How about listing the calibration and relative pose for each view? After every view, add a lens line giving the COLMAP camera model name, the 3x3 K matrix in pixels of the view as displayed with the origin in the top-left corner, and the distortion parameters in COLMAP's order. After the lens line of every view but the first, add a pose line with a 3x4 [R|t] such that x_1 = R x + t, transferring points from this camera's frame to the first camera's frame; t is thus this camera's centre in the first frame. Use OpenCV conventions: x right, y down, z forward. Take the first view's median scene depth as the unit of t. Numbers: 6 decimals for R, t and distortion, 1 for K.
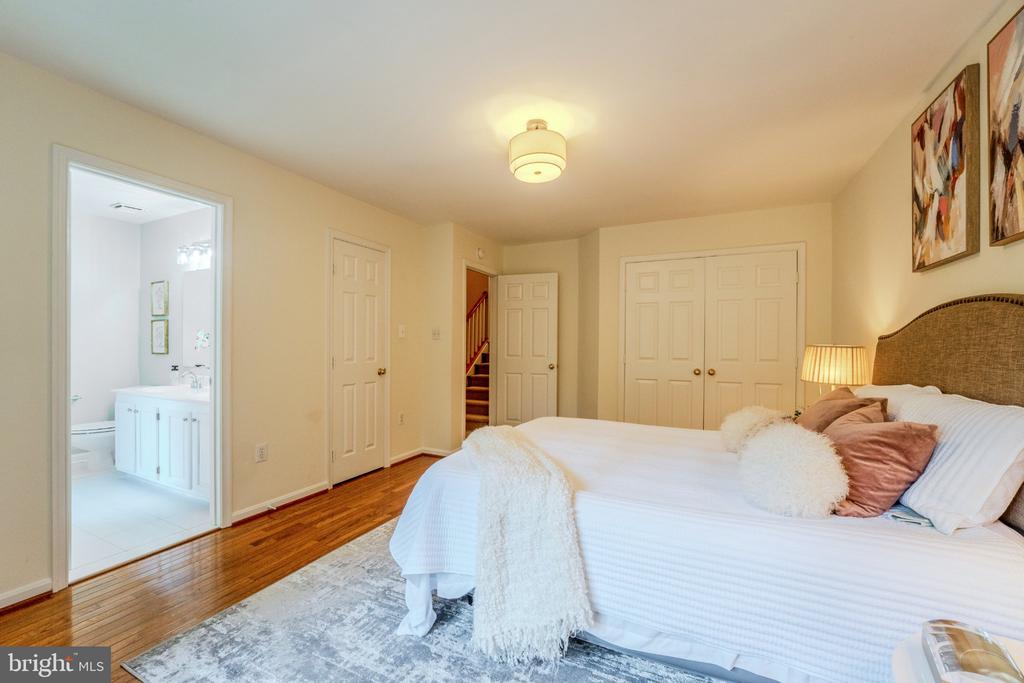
lens RADIAL K [[422.4, 0, 512.0], [0, 422.4, 341.5], [0, 0, 1]] dist [-0.025130, 0.000237]
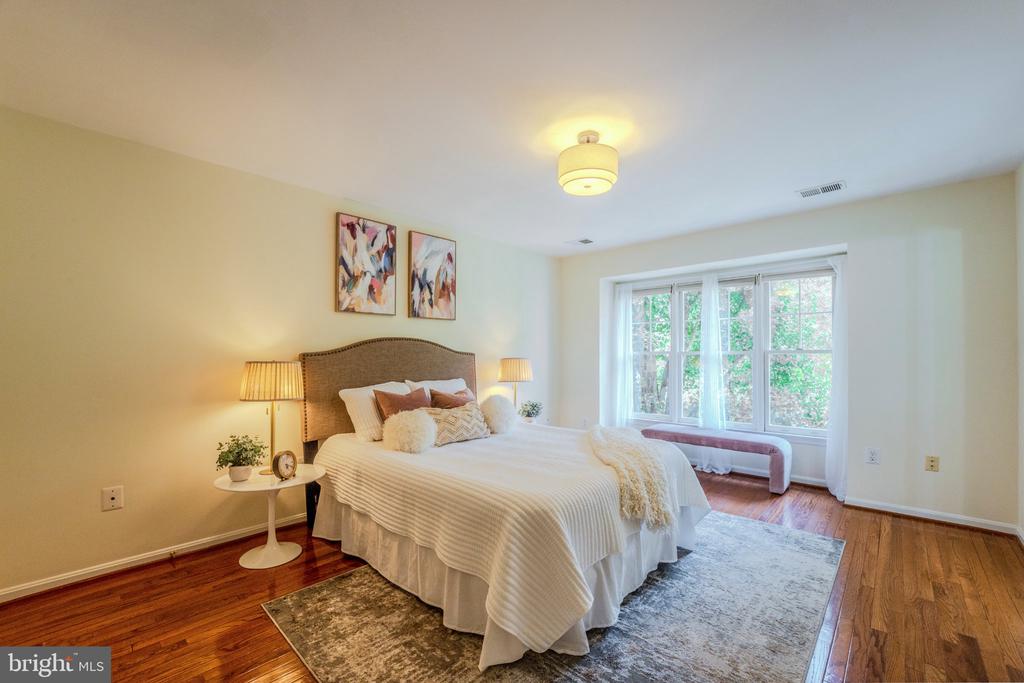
lens RADIAL K [[422.4, 0, 512.0], [0, 422.4, 341.5], [0, 0, 1]] dist [-0.025130, 0.000237]
pose [[-0.956708, 0.005582, 0.290997, -0.059302], [-0.004119, 0.999456, -0.032714, -0.008378], [-0.291022, -0.032496, -0.956164, 1.874207]]
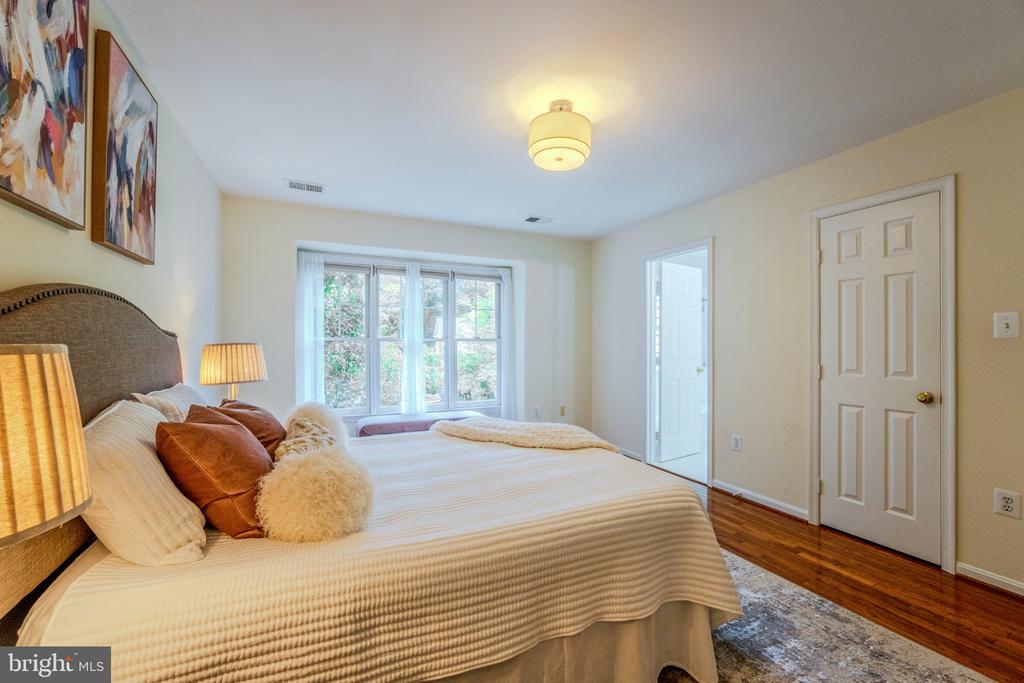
lens RADIAL K [[419.6, 0, 512.0], [0, 419.6, 341.5], [0, 0, 1]] dist [-0.014029, 0.000039]
pose [[-0.626848, -0.014900, -0.778999, 0.783997], [-0.007356, 0.999886, -0.013205, 0.006774], [0.779107, -0.002547, -0.626886, 1.409030]]
